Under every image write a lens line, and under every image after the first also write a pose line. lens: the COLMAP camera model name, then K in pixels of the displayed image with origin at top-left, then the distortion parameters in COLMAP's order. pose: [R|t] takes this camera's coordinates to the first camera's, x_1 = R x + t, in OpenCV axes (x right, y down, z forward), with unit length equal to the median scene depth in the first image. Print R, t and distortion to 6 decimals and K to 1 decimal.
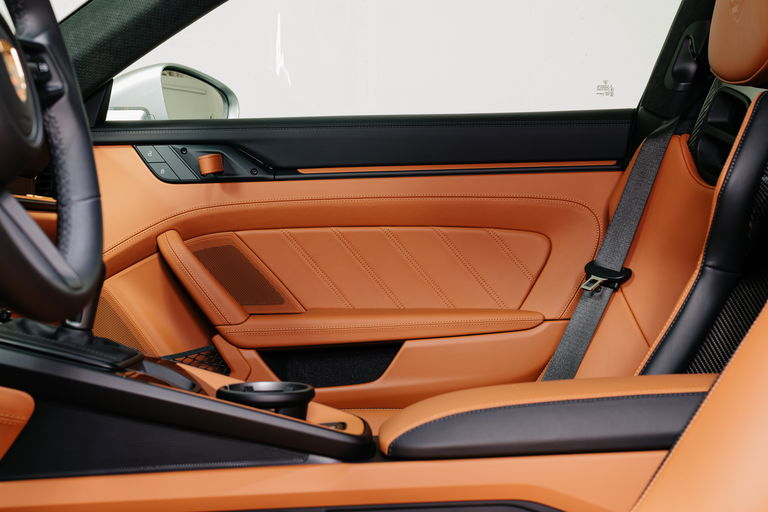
lens RADIAL K [[1102.9, 0, 384.0], [0, 1102.9, 256.0], [0, 0, 1]] dist [-0.010767, 0.006954]
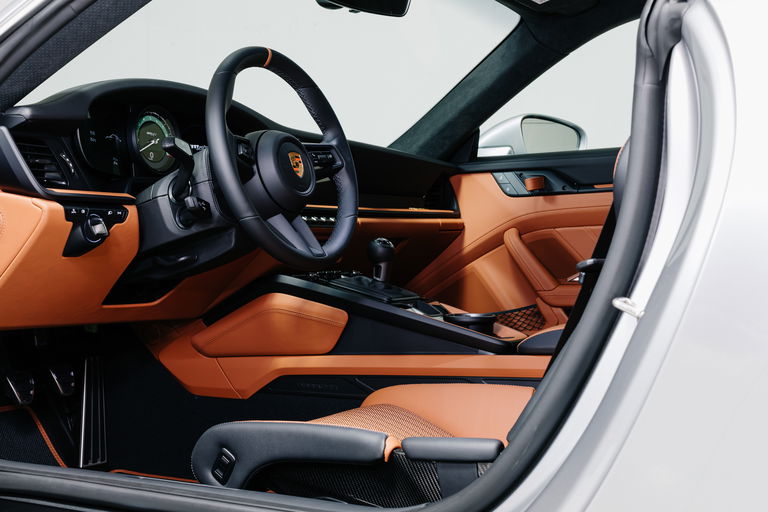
lens RADIAL K [[1102.9, 0, 384.0], [0, 1102.9, 256.0], [0, 0, 1]] dist [-0.010767, 0.006954]
pose [[0.859650, 0.003428, -0.510873, 0.428793], [-0.000435, 0.999982, 0.005979, 0.006164], [0.510884, -0.004918, 0.859636, -0.393327]]
